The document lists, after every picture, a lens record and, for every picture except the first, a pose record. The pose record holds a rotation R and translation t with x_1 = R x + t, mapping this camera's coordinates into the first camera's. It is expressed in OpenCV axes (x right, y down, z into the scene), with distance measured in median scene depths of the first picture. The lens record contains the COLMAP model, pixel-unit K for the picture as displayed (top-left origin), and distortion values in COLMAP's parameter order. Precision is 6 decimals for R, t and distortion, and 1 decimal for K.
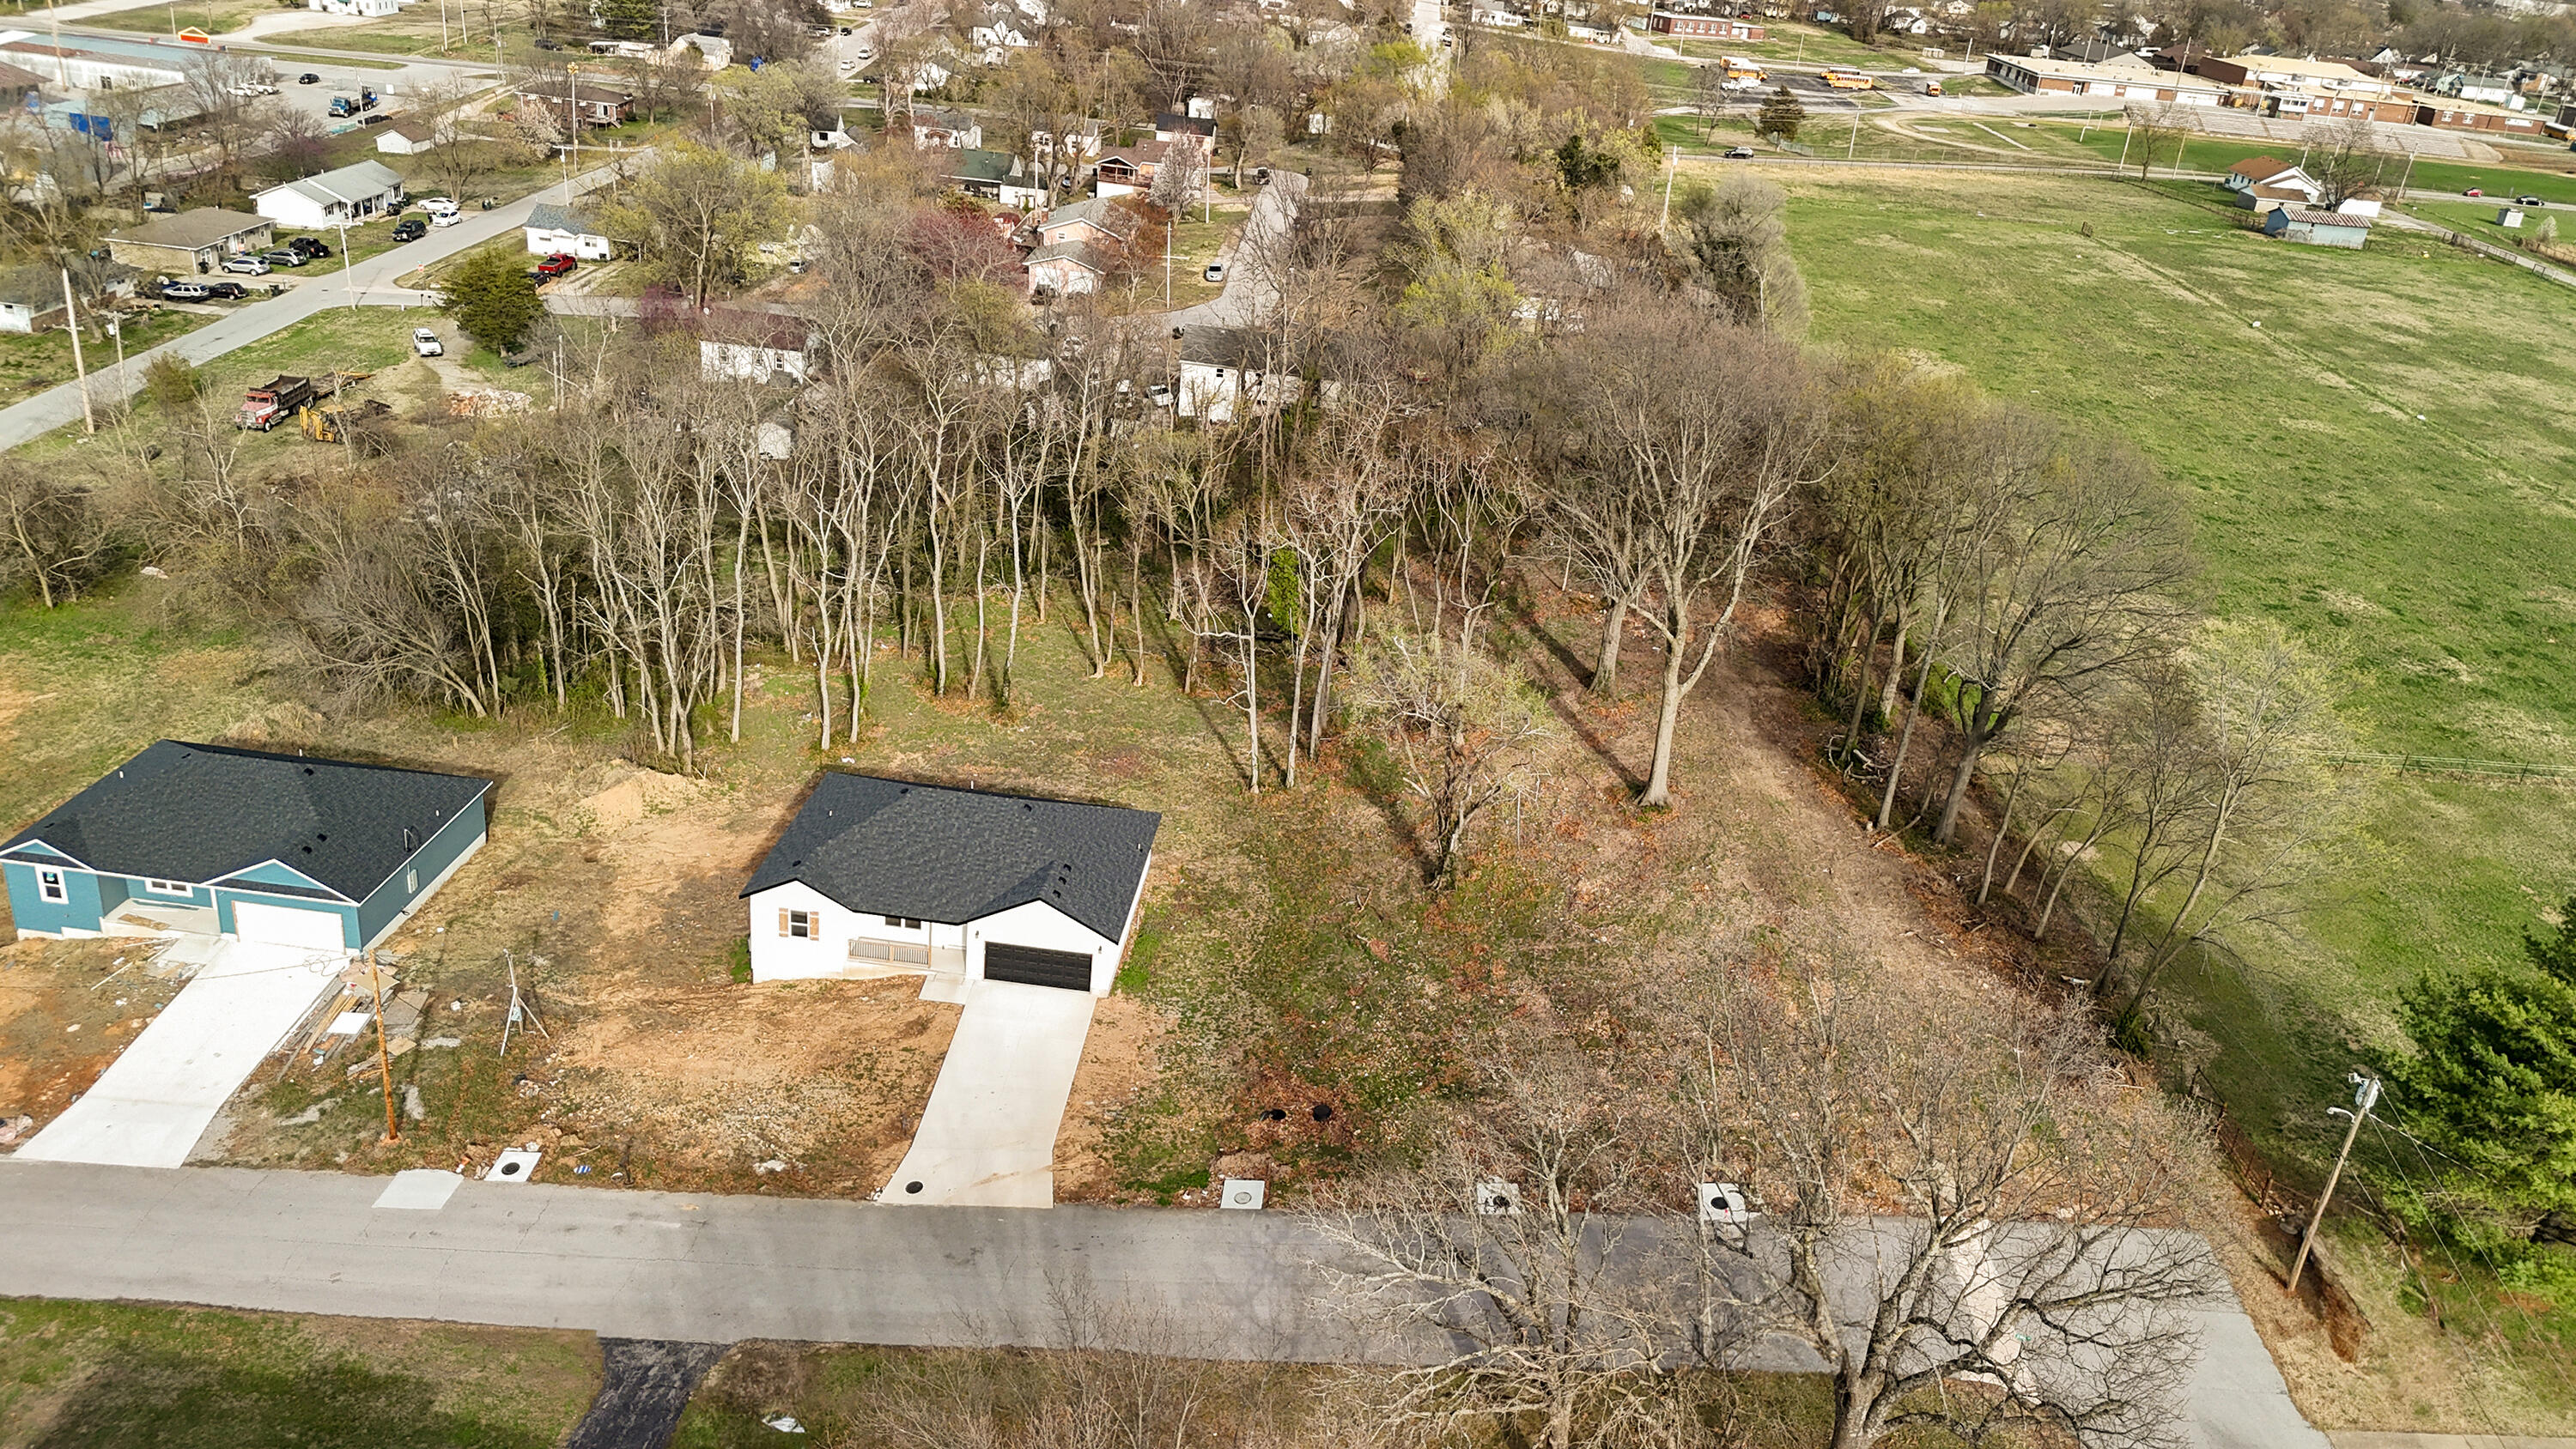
lens RADIAL K [[1893.5, 0, 1290.2], [0, 1893.5, 672.3], [0, 0, 1]] dist [0.062799, -0.073636]
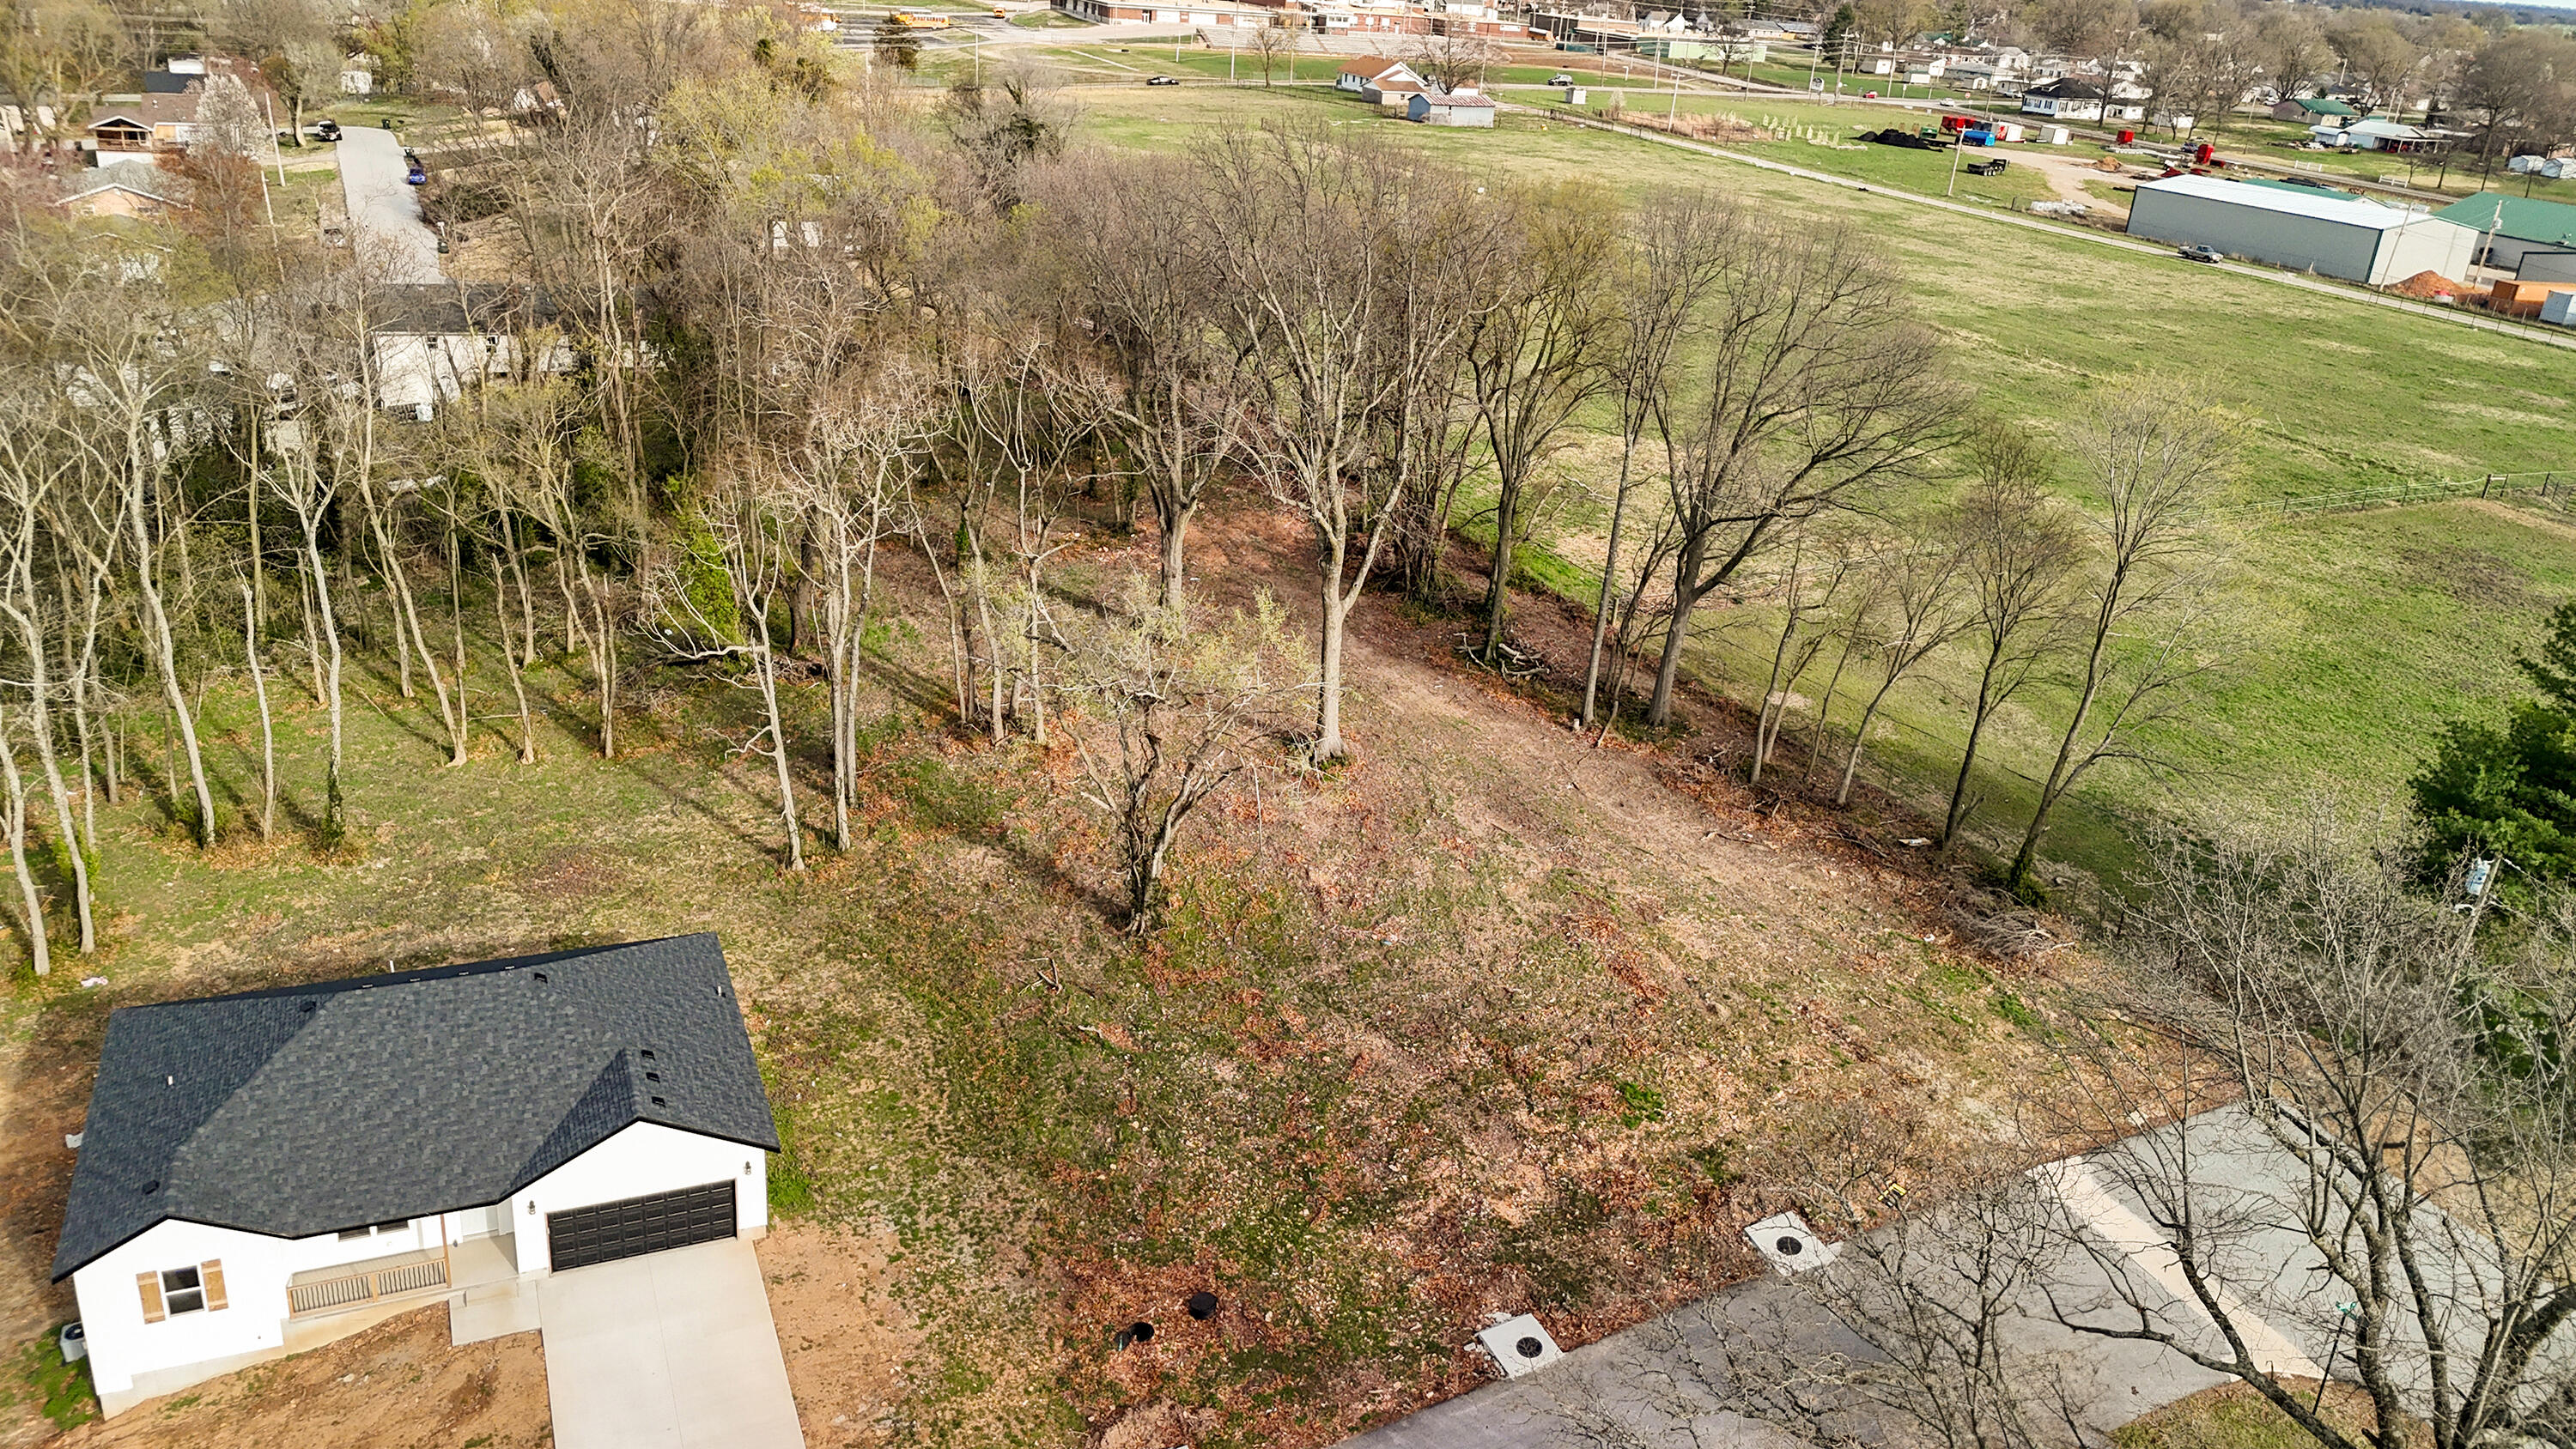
lens RADIAL K [[1893.5, 0, 1290.2], [0, 1893.5, 672.3], [0, 0, 1]] dist [0.062799, -0.073636]
pose [[0.879320, -0.200104, 0.432152, -0.176460], [0.195996, 0.979086, 0.054556, -0.012156], [-0.434031, 0.036727, 0.900149, 0.339841]]
